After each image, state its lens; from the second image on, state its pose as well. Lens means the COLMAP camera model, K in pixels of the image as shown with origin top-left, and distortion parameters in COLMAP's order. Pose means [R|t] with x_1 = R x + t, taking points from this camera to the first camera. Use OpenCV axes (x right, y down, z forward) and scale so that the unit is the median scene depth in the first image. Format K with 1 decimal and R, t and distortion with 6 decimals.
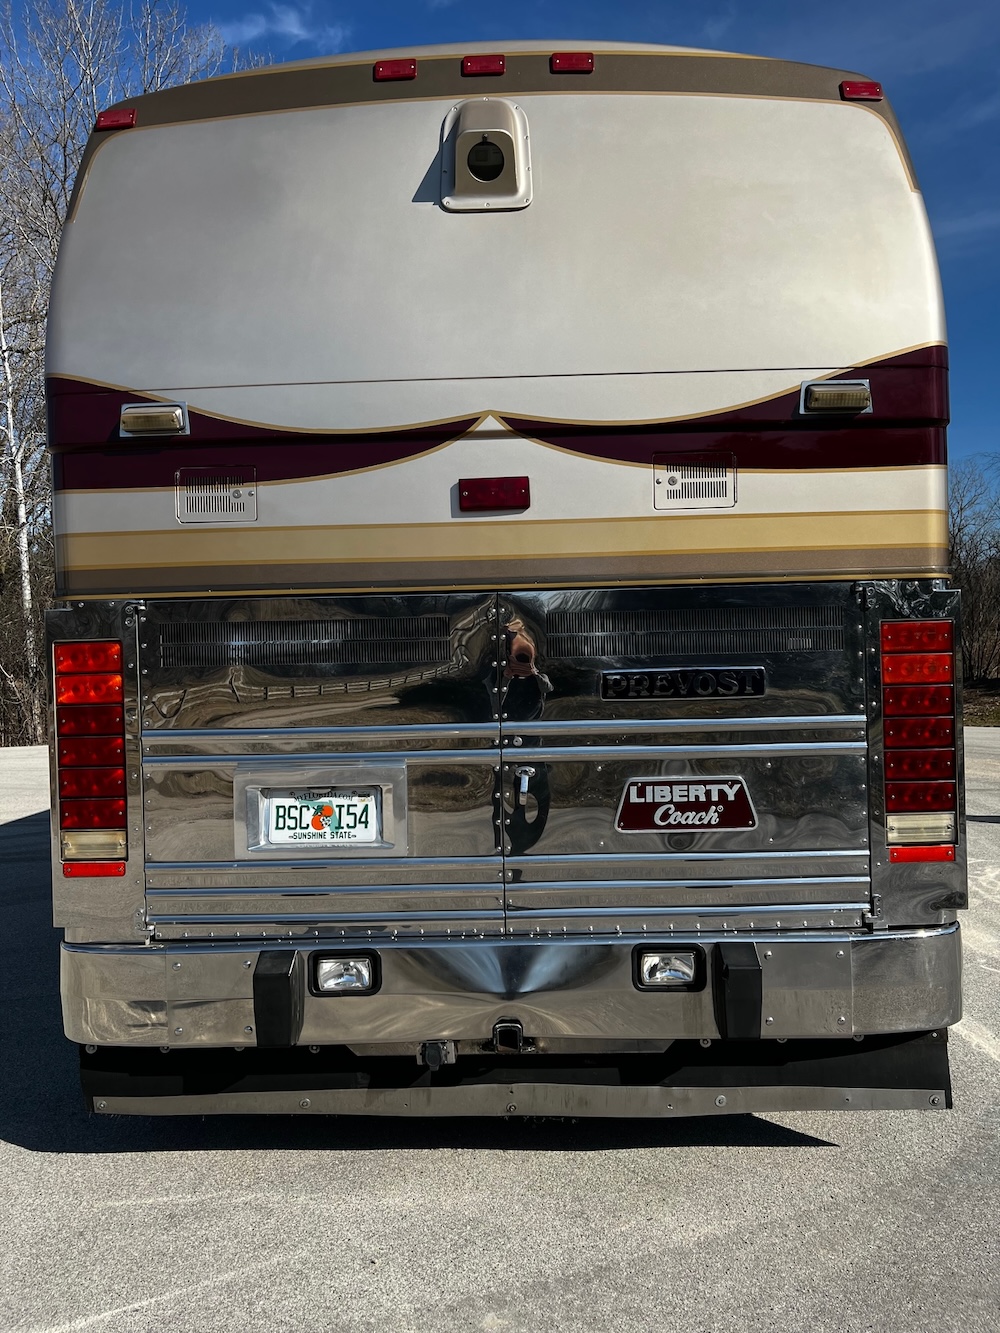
lens RADIAL K [[965.9, 0, 495.9], [0, 965.9, 678.9], [0, 0, 1]] dist [0.053466, -0.064037]
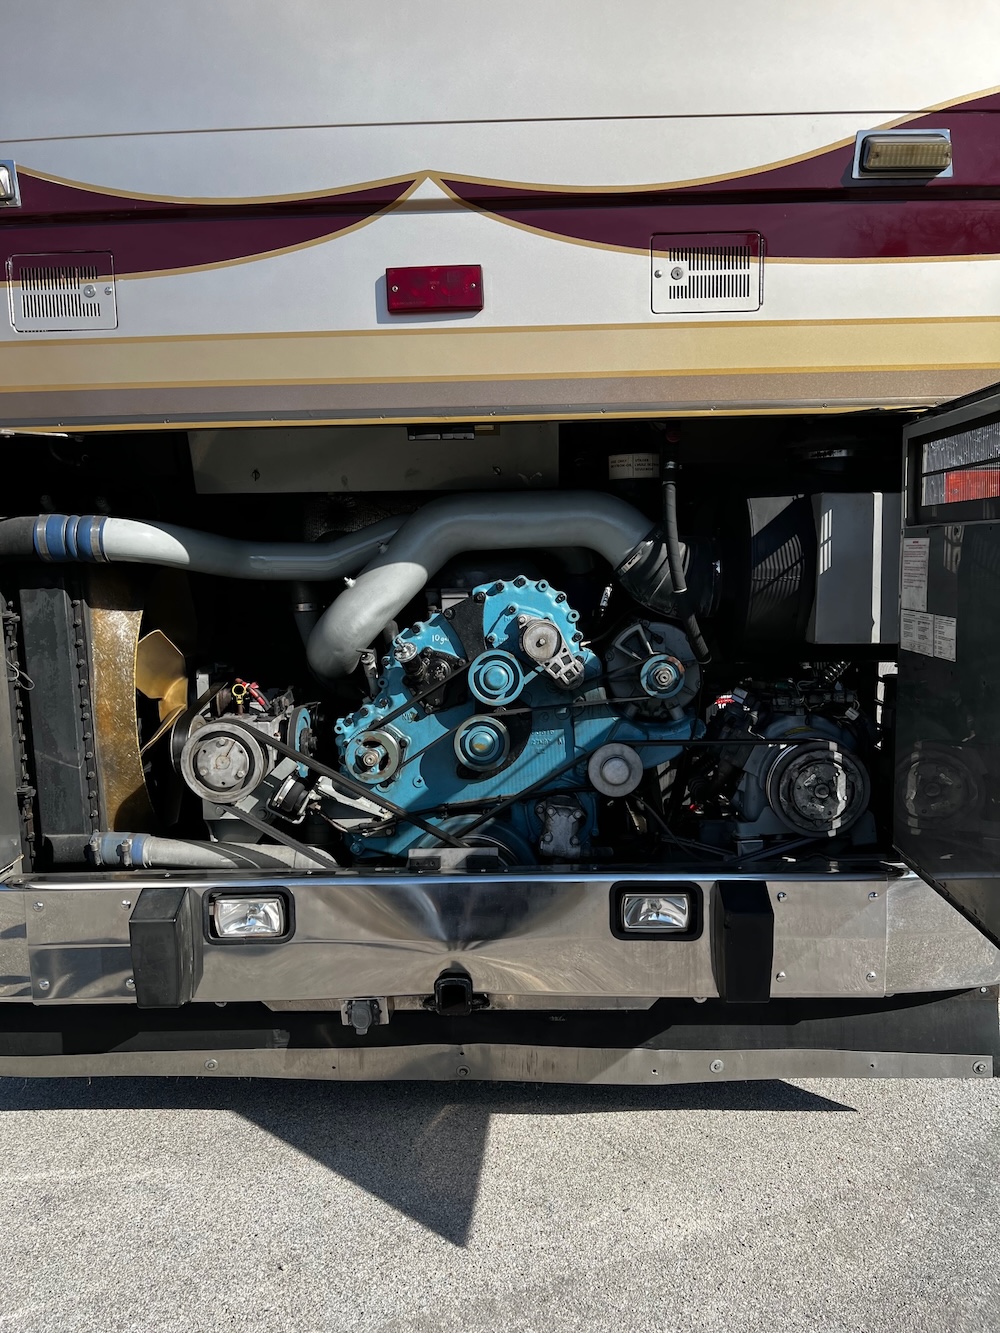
lens RADIAL K [[965.9, 0, 495.9], [0, 965.9, 678.9], [0, 0, 1]] dist [0.053466, -0.064037]
pose [[0.999987, 0.003566, -0.003613, 0.048646], [-0.003148, 0.993931, 0.109957, 0.021531], [0.003983, -0.109944, 0.993930, 0.229976]]
